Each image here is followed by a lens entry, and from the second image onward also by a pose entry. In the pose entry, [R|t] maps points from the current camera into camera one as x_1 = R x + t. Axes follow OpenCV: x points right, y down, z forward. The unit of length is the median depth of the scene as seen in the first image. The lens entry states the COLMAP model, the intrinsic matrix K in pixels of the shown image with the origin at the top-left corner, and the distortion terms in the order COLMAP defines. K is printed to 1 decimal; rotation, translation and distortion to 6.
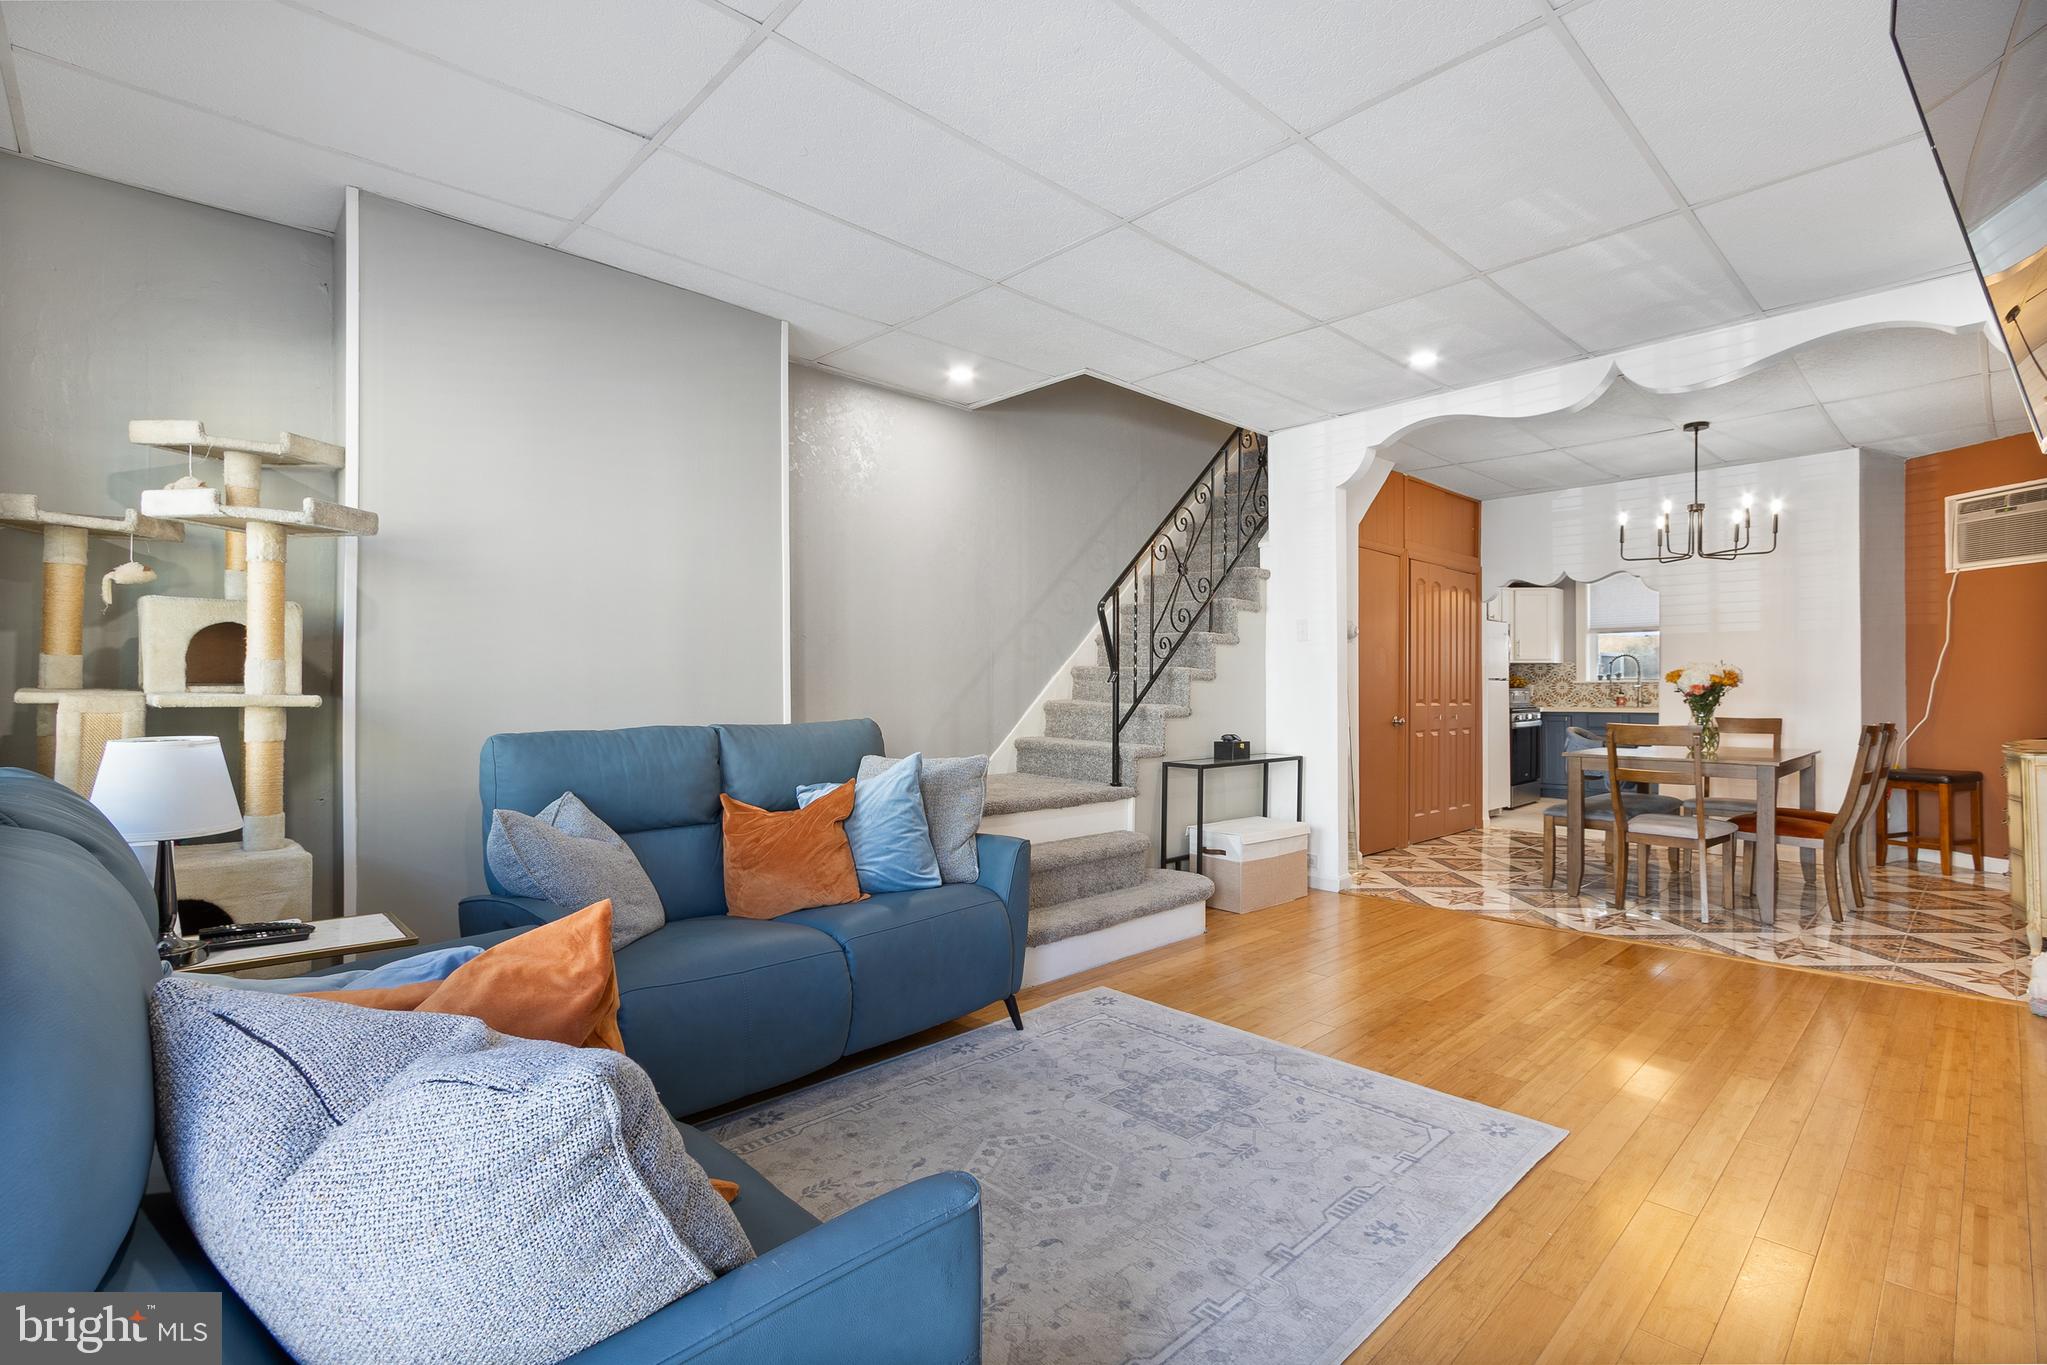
lens RADIAL K [[935.4, 0, 1029.6], [0, 935.4, 684.5], [0, 0, 1]] dist [0.008166, -0.000181]
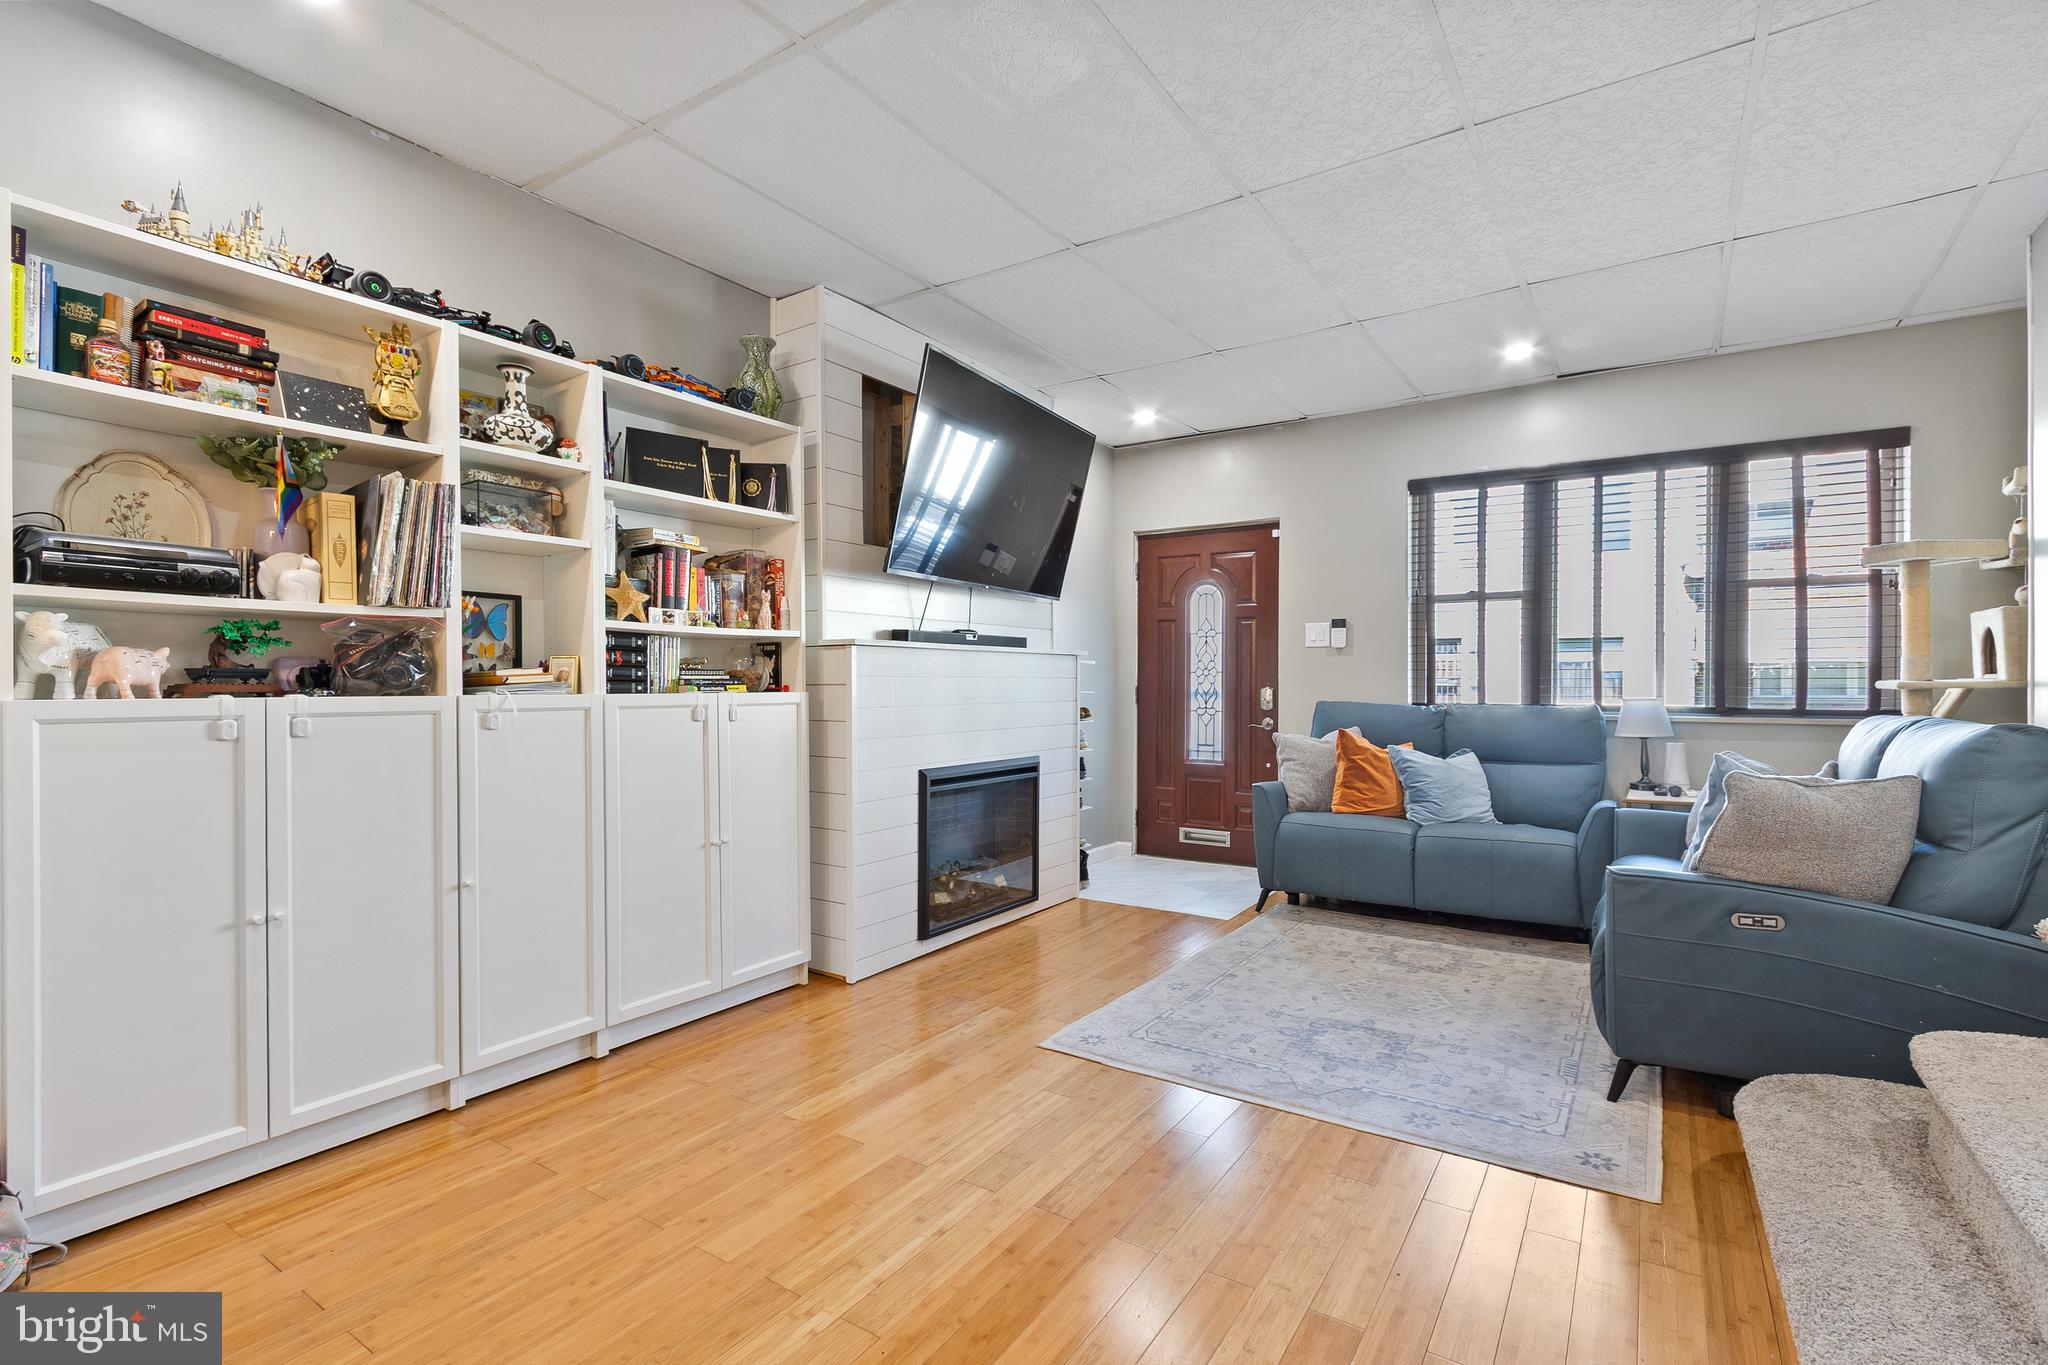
lens RADIAL K [[935.8, 0, 1027.0], [0, 935.8, 685.7], [0, 0, 1]] dist [0.008166, -0.000181]
pose [[-0.976253, 0.004942, -0.216575, 0.642396], [0.005460, 0.999983, -0.001791, 0.010668], [0.216563, -0.002931, -0.976264, 1.653195]]
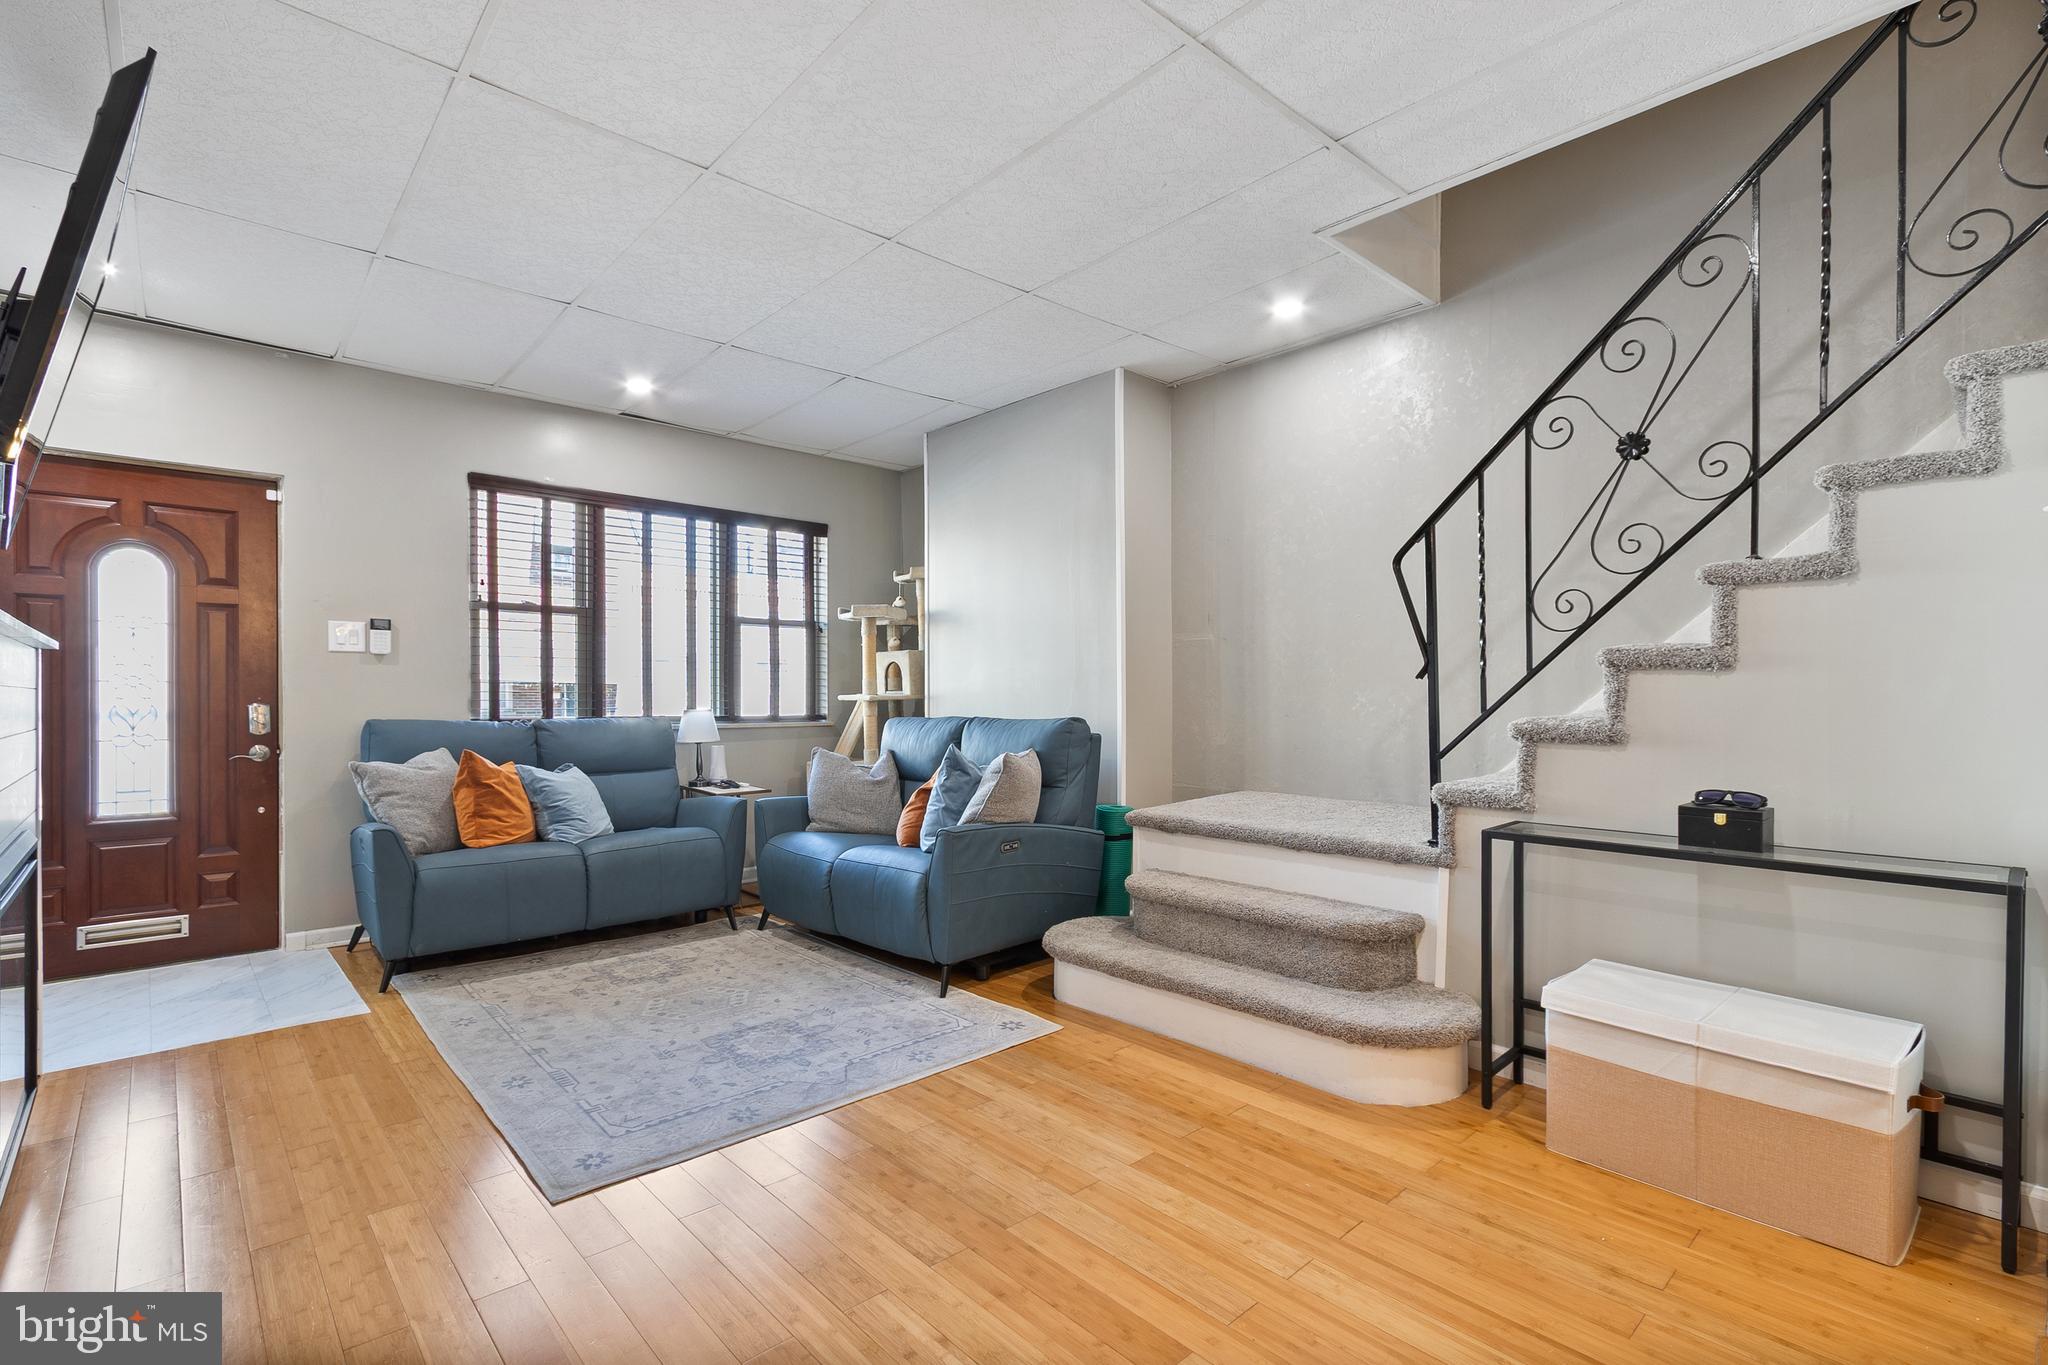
lens RADIAL K [[935.8, 0, 1010.1], [0, 935.8, 702.3], [0, 0, 1]] dist [0.008166, -0.000181]
pose [[-0.035032, 0.010843, -0.999327, 1.077941], [0.008692, 0.999907, 0.010544, 0.006771], [0.999348, -0.008316, -0.035123, 1.104594]]
